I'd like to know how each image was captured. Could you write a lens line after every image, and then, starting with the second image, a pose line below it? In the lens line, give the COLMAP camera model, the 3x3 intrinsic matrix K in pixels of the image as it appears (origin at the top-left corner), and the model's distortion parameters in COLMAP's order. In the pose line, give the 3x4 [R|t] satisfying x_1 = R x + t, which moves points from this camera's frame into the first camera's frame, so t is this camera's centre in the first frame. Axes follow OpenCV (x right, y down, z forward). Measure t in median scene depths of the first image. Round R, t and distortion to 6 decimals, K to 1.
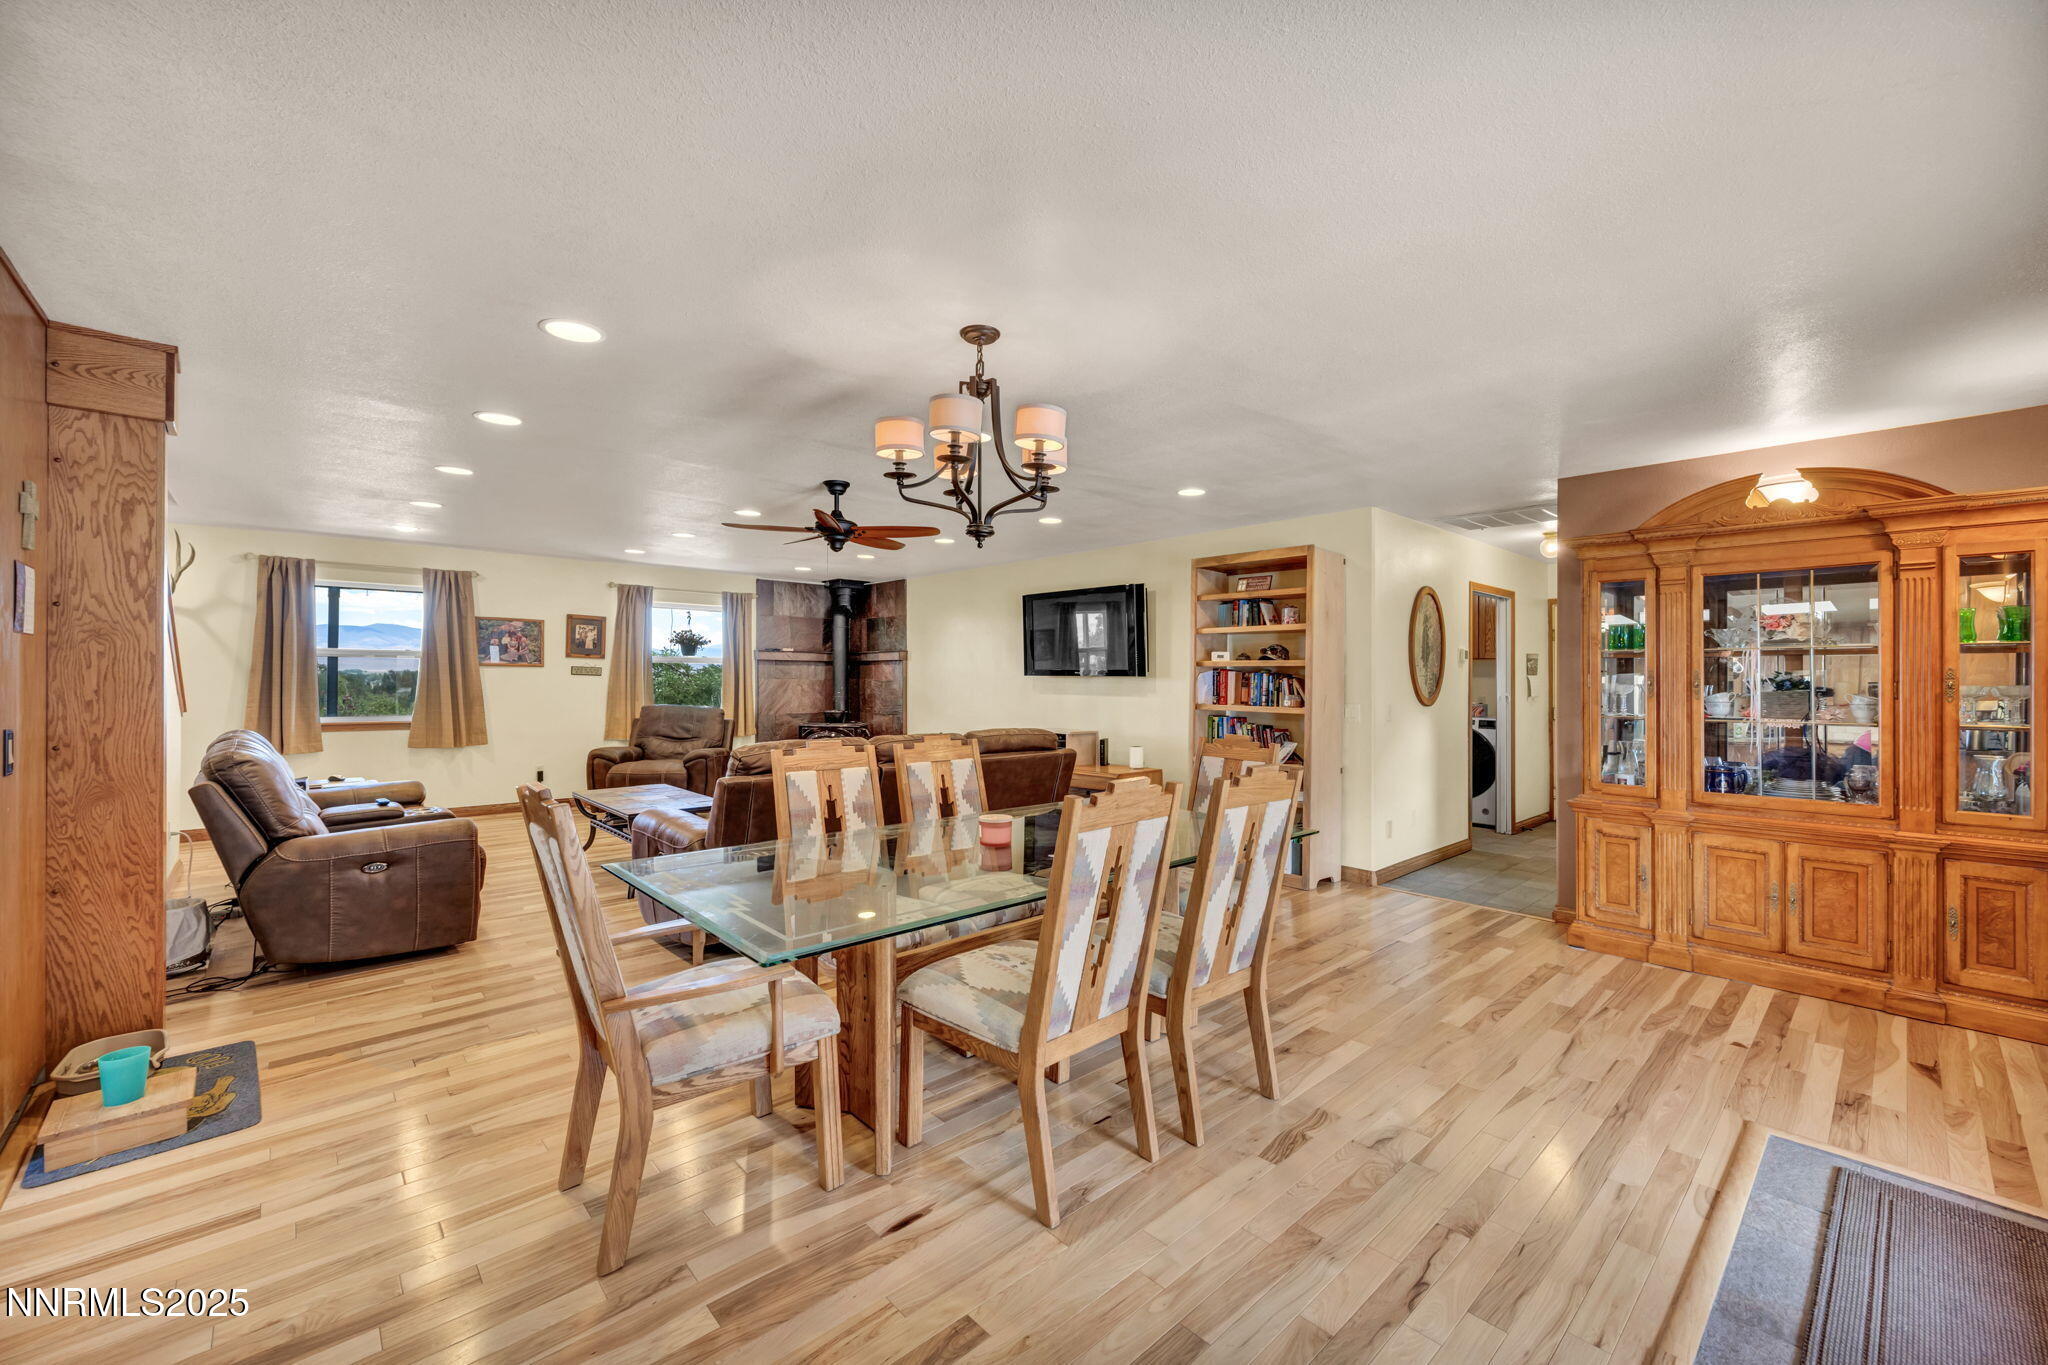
lens RADIAL K [[822.2, 0, 1052.2], [0, 822.2, 675.6], [0, 0, 1]] dist [-0.000546, 0.000014]
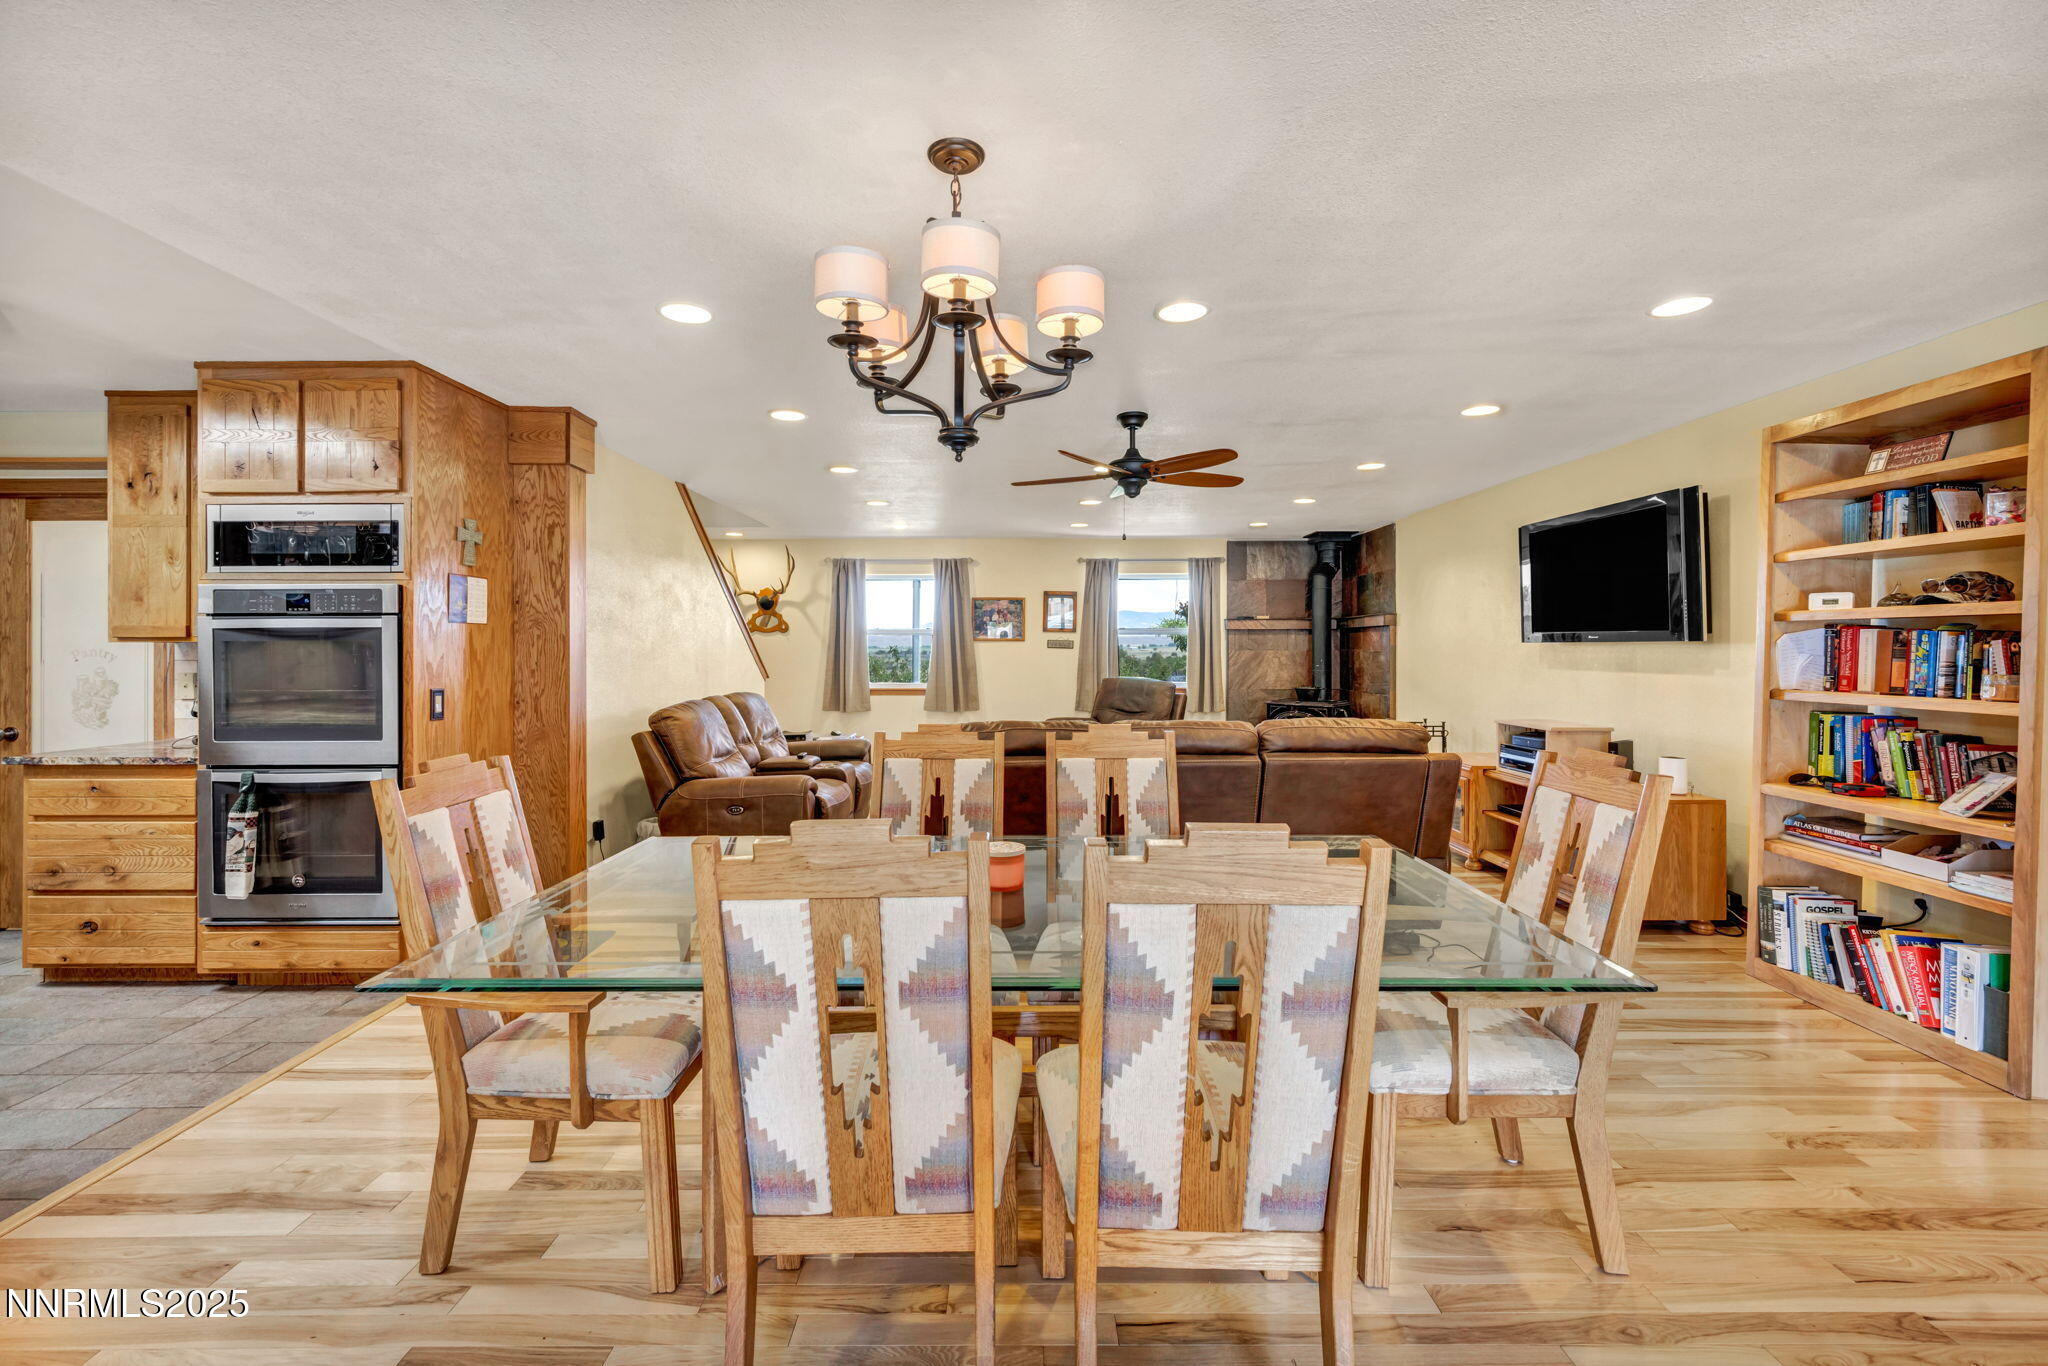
lens RADIAL K [[860.5, 0, 1022.3], [0, 860.5, 660.8], [0, 0, 1]] dist [-0.001220, 0.000245]
pose [[0.722548, 0.000338, -0.691321, 0.210054], [0.010485, 0.999880, 0.011447, 0.003357], [0.691241, -0.015520, 0.722458, 0.232714]]
